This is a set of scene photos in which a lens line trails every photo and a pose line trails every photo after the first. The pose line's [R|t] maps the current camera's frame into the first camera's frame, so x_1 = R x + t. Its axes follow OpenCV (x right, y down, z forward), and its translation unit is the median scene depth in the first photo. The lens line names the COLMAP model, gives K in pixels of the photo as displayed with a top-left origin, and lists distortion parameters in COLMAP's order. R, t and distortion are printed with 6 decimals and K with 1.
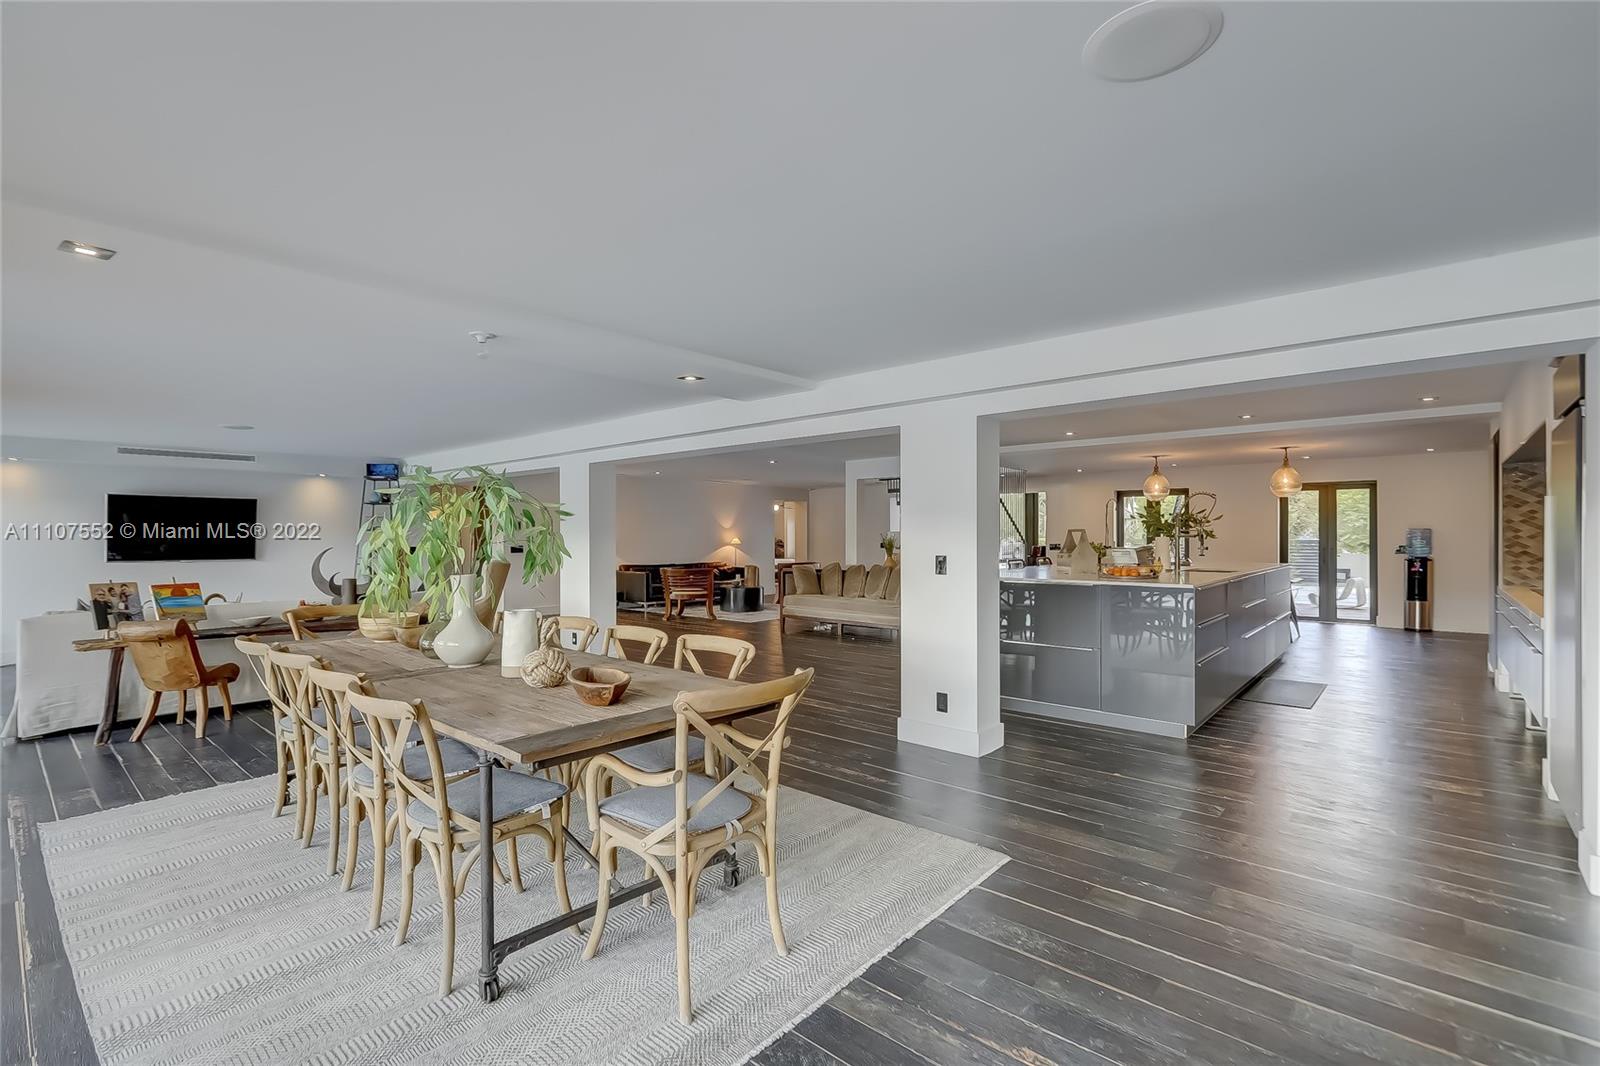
lens RADIAL K [[721.3, 0, 803.3], [0, 721.3, 538.1], [0, 0, 1]] dist [0.000376, 0.001998]
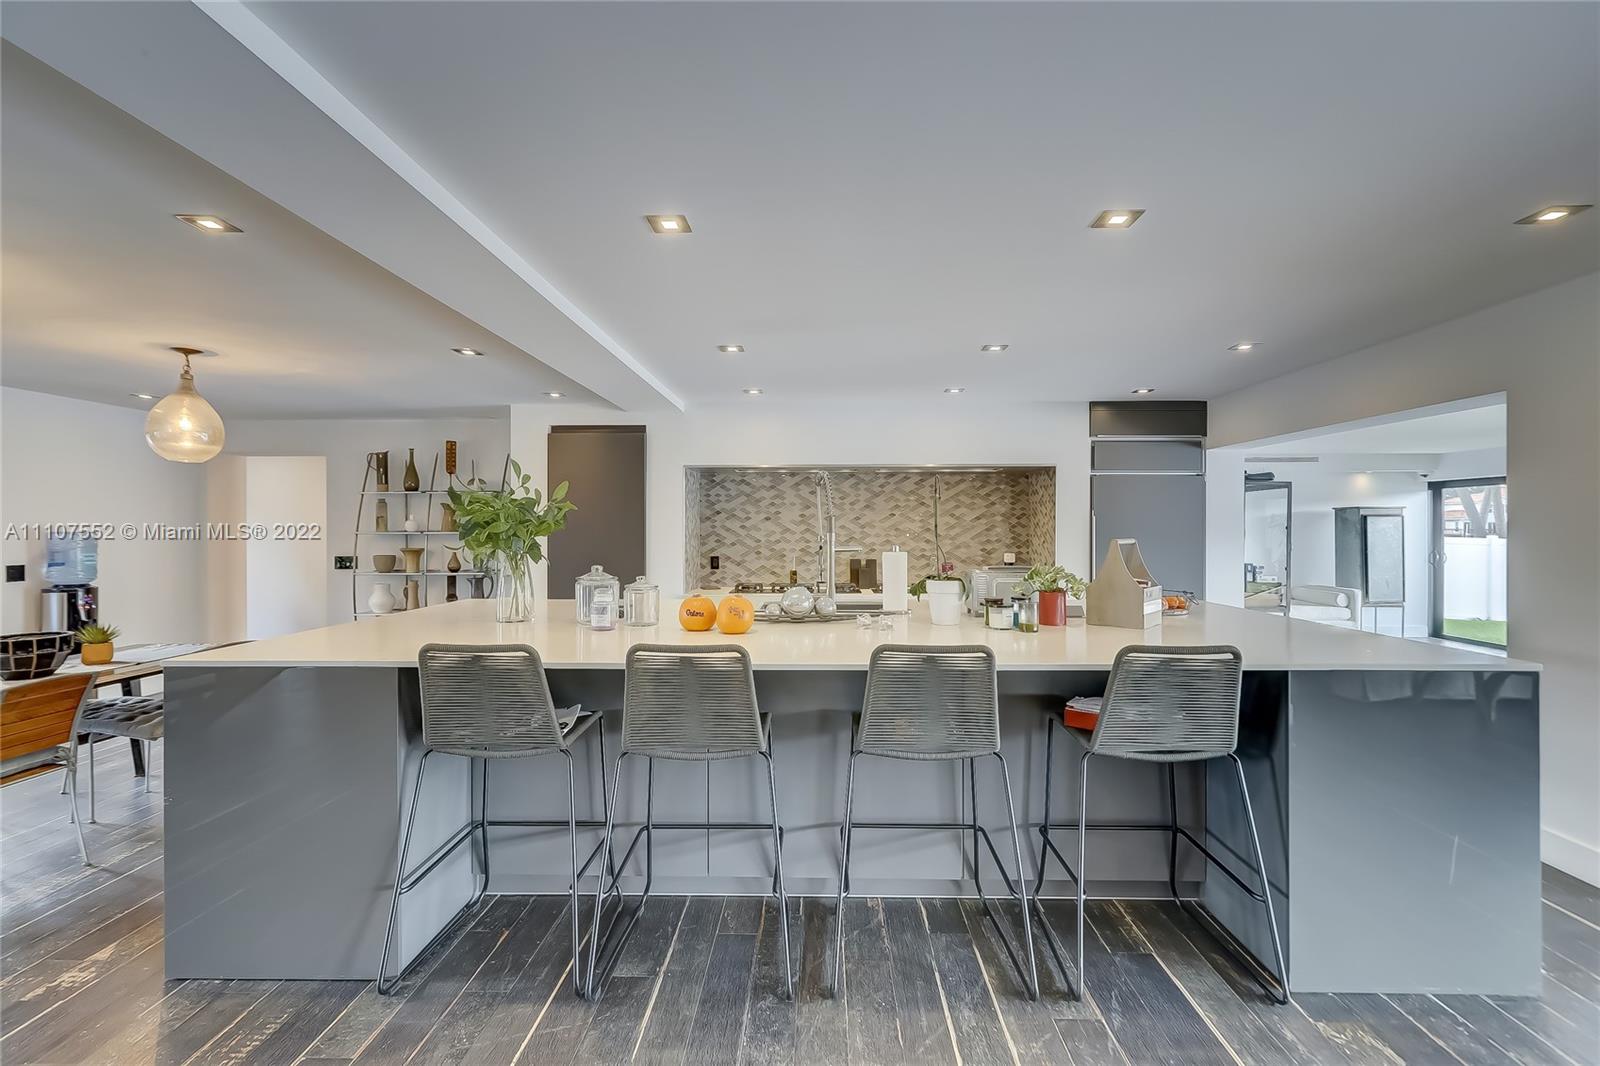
lens RADIAL K [[721.3, 0, 808.8], [0, 721.3, 529.2], [0, 0, 1]] dist [0.000376, 0.001998]
pose [[-0.637209, -0.003468, 0.770683, 0.081887], [0.004068, 0.999961, 0.007863, -0.017094], [-0.770680, 0.008145, -0.637170, 0.920286]]
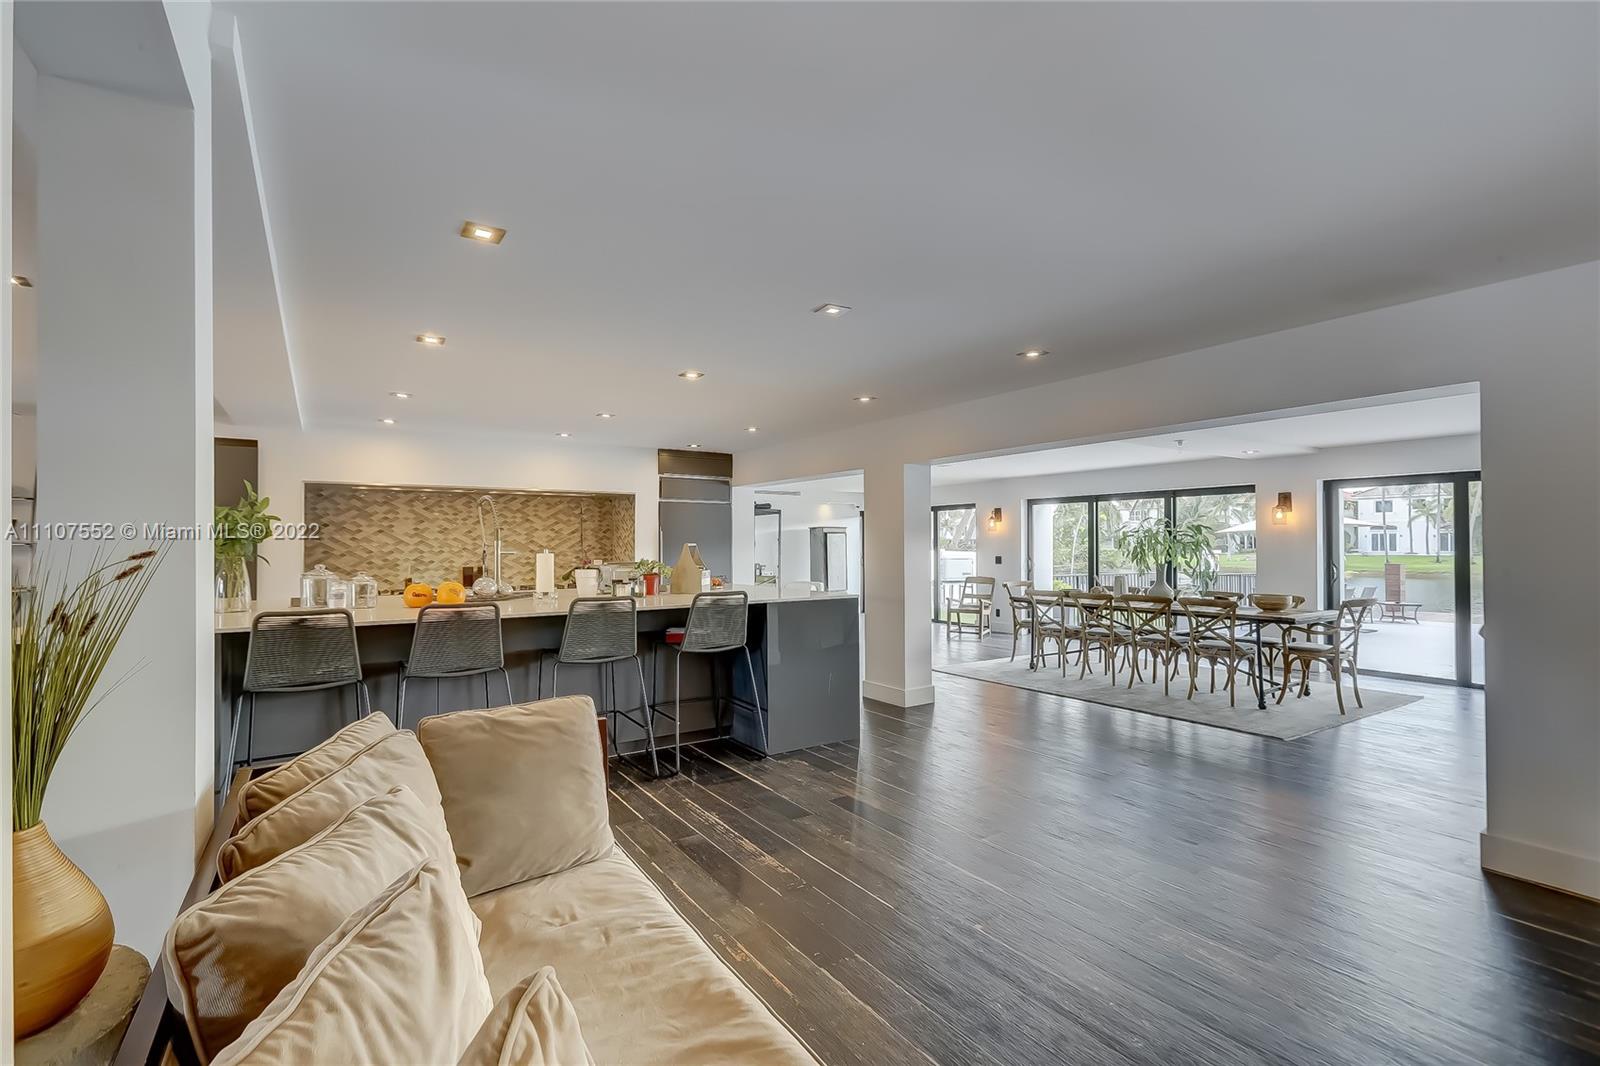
lens RADIAL K [[721.3, 0, 799.4], [0, 721.3, 539.6], [0, 0, 1]] dist [0.000376, 0.001998]
pose [[-0.960338, 0.002688, 0.278824, 0.008983], [0.003053, 0.999995, 0.000876, -0.012908], [-0.278820, 0.001692, -0.960342, 1.107102]]
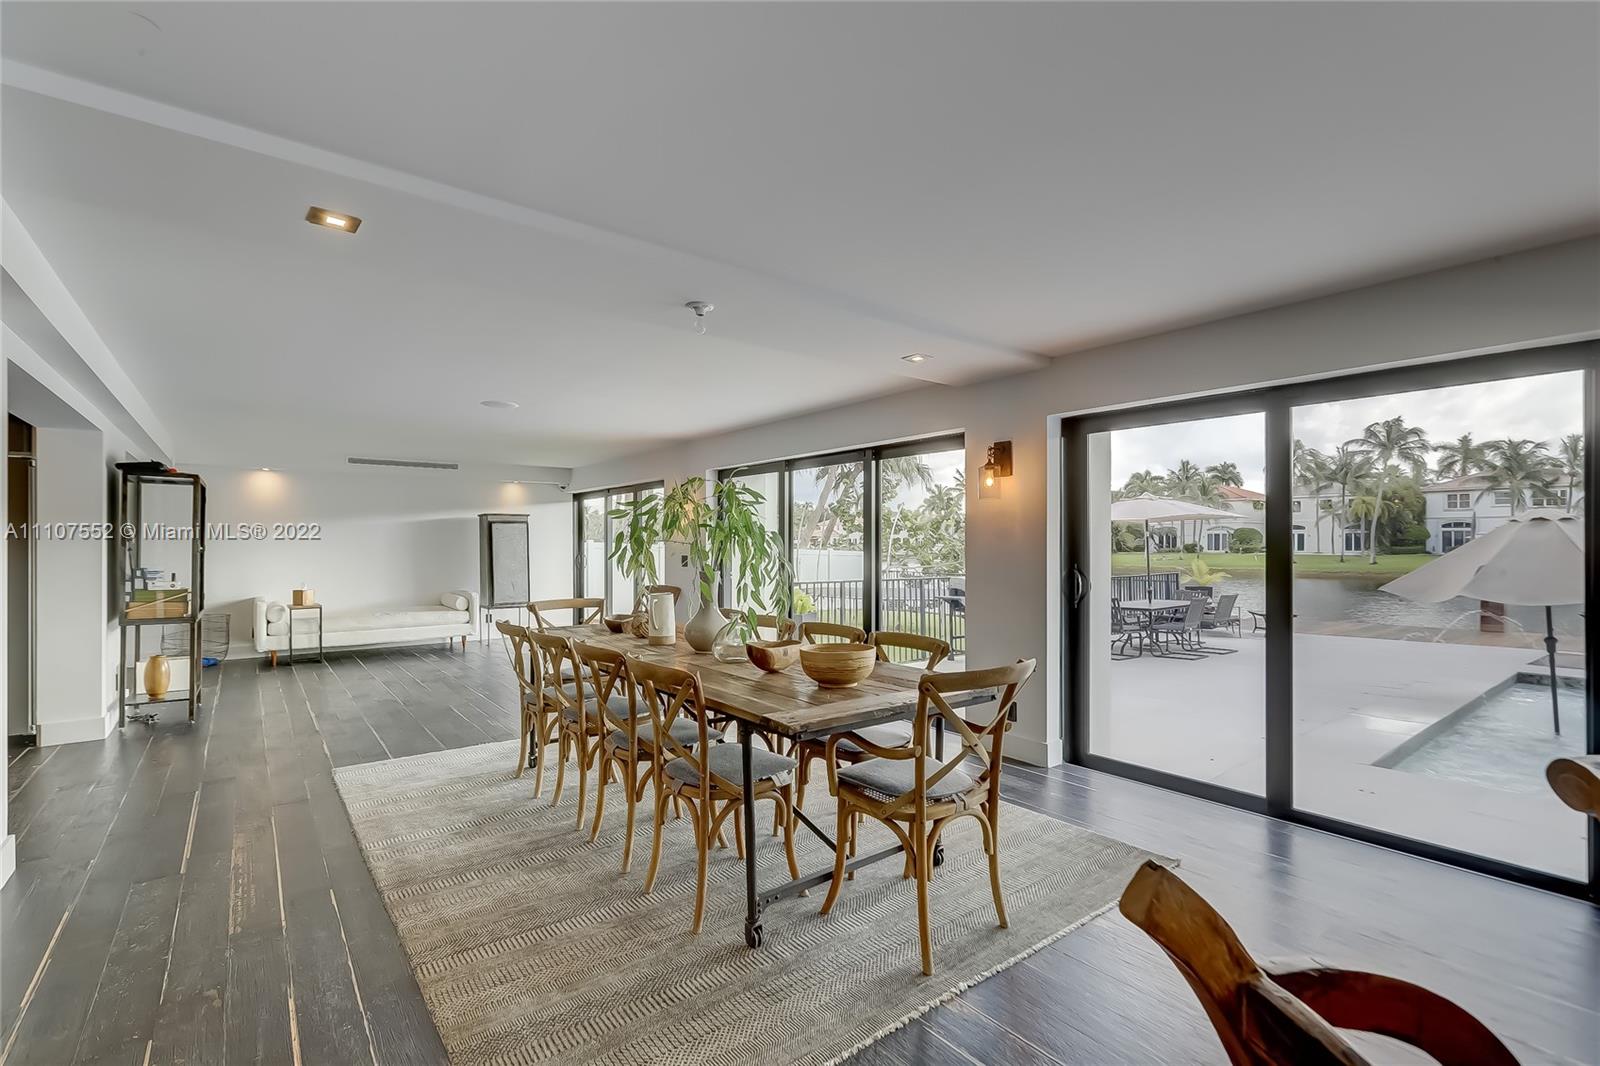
lens RADIAL K [[721.3, 0, 793.6], [0, 721.3, 531.4], [0, 0, 1]] dist [0.000376, 0.001998]
pose [[-0.977401, 0.003252, 0.211368, -0.254242], [0.001245, 0.999953, -0.009630, -0.002399], [-0.211389, -0.009150, -0.977359, 0.654868]]
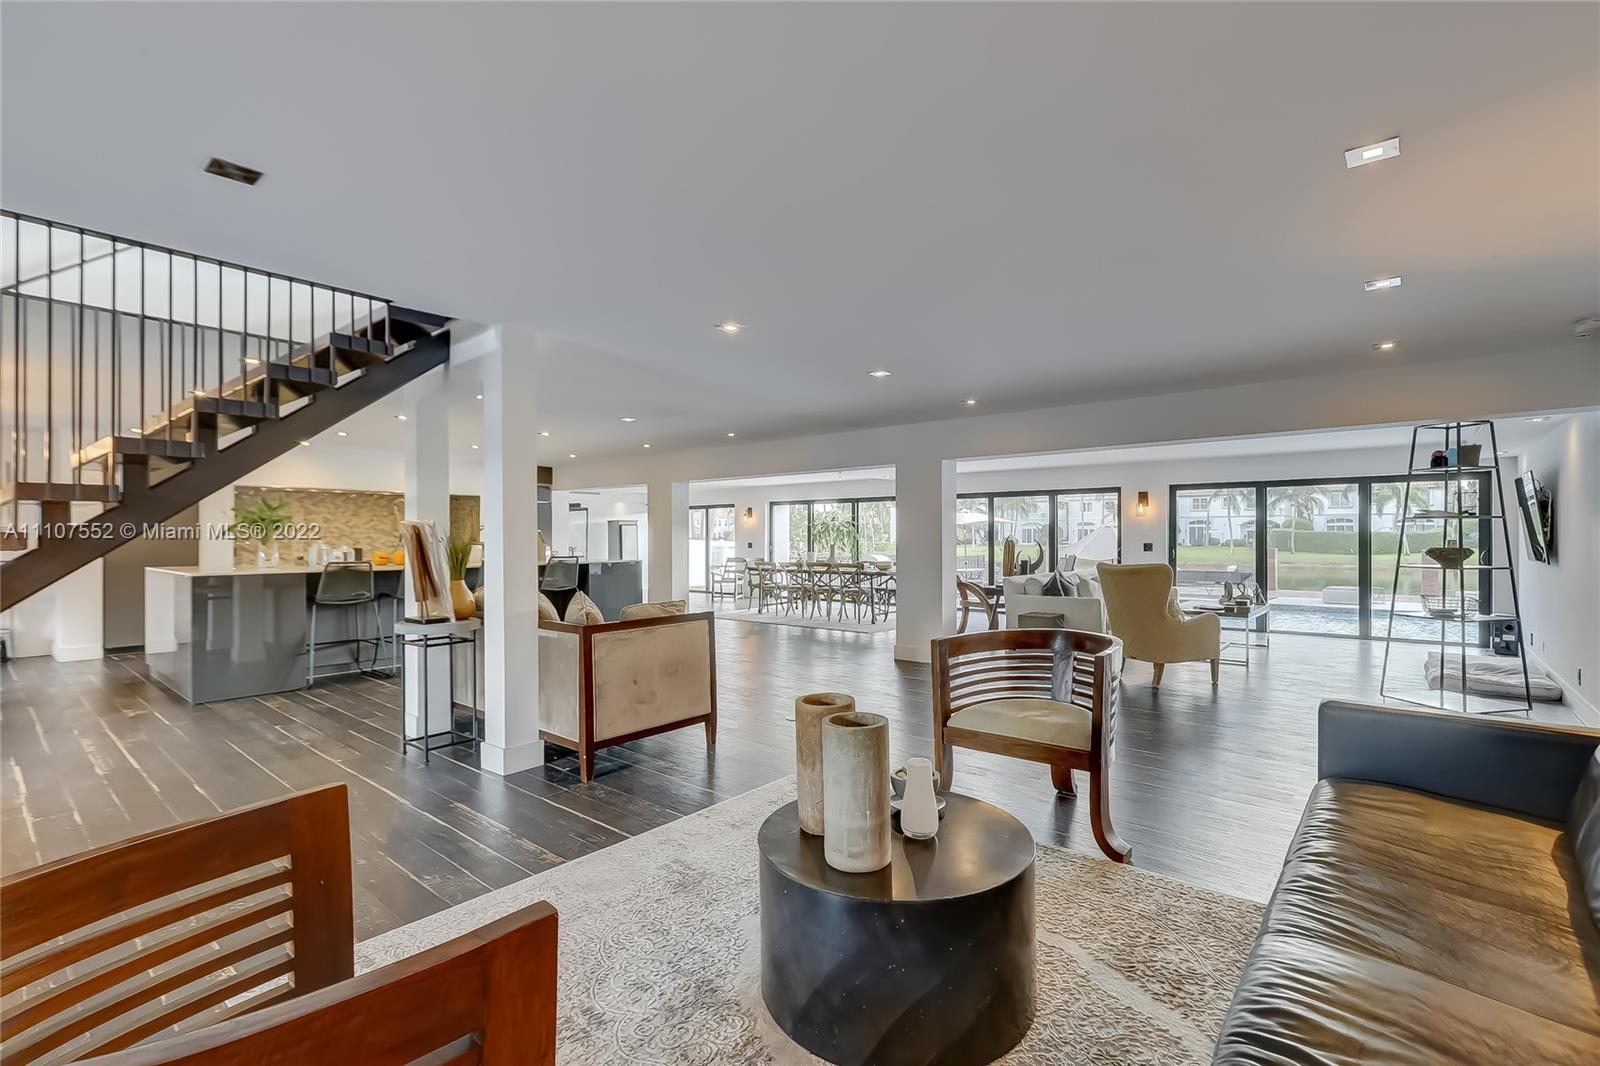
lens RADIAL K [[721.3, 0, 802.4], [0, 721.3, 536.9], [0, 0, 1]] dist [0.000376, 0.001998]
pose [[-0.999986, 0.000282, -0.005320, -0.080917], [0.000247, 0.999978, 0.006657, -0.007043], [0.005321, 0.006655, -0.999964, 1.497473]]
